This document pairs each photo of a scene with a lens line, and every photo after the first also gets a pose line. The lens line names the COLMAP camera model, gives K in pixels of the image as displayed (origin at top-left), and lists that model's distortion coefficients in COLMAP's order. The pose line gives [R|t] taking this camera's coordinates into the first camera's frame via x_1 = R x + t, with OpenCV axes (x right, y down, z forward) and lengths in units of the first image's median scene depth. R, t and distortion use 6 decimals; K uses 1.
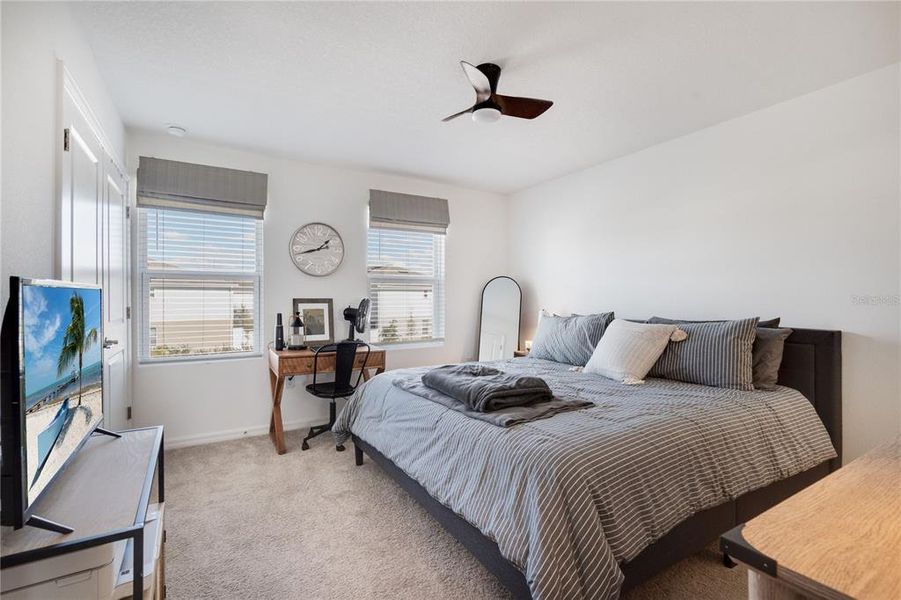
lens RADIAL K [[410.3, 0, 452.2], [0, 410.3, 297.9], [0, 0, 1]] dist [-0.000330, 0.000473]
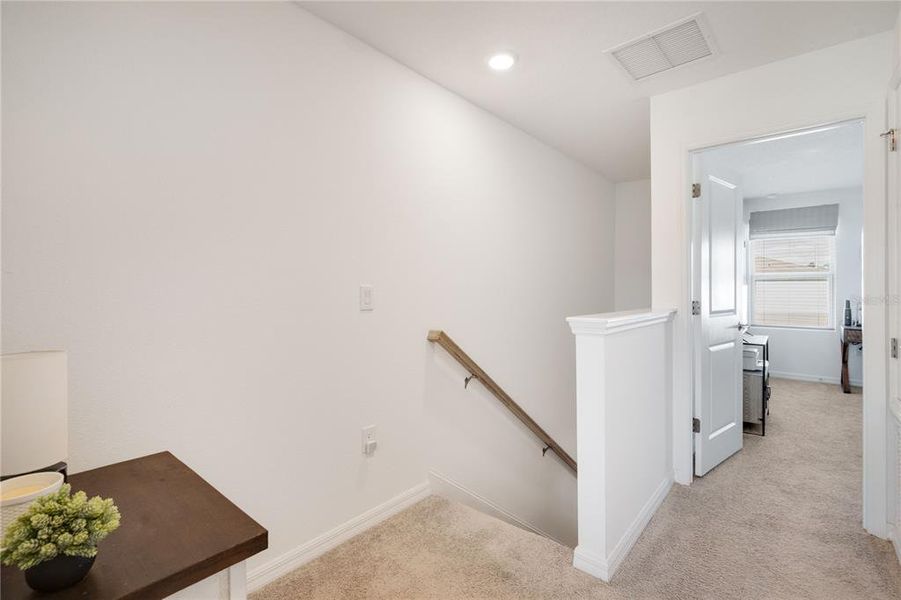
lens RADIAL K [[410.3, 0, 452.2], [0, 410.3, 297.9], [0, 0, 1]] dist [-0.000330, 0.000473]
pose [[0.312310, 0.002011, -0.949978, 0.455036], [0.009574, 0.999940, 0.005264, 0.007992], [0.949932, -0.010739, 0.312272, -0.681082]]
